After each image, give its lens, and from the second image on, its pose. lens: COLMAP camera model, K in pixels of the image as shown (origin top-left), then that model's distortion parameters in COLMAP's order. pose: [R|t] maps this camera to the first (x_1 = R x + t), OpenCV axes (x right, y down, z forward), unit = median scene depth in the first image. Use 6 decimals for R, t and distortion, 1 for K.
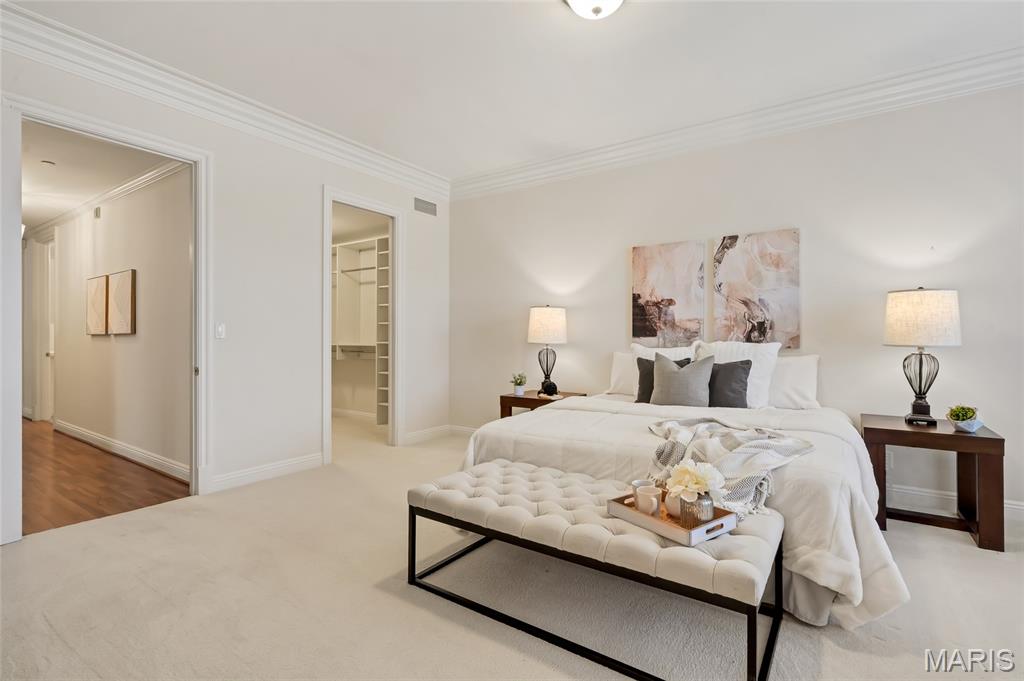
lens RADIAL K [[482.9, 0, 512.0], [0, 482.9, 334.2], [0, 0, 1]] dist [0.001479, 0.000635]
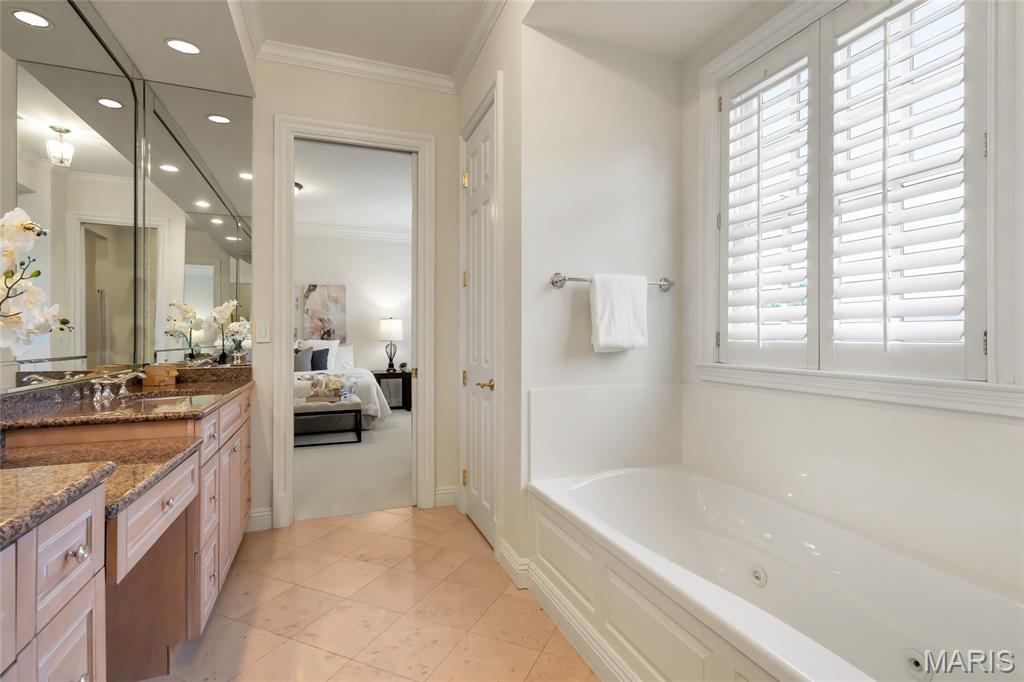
lens RADIAL K [[482.9, 0, 512.0], [0, 482.9, 334.7], [0, 0, 1]] dist [0.001479, 0.000635]
pose [[0.567135, -0.000532, 0.823625, -0.686801], [-0.000766, 0.999999, 0.001173, -0.008103], [-0.823625, -0.001296, 0.567134, -0.746818]]
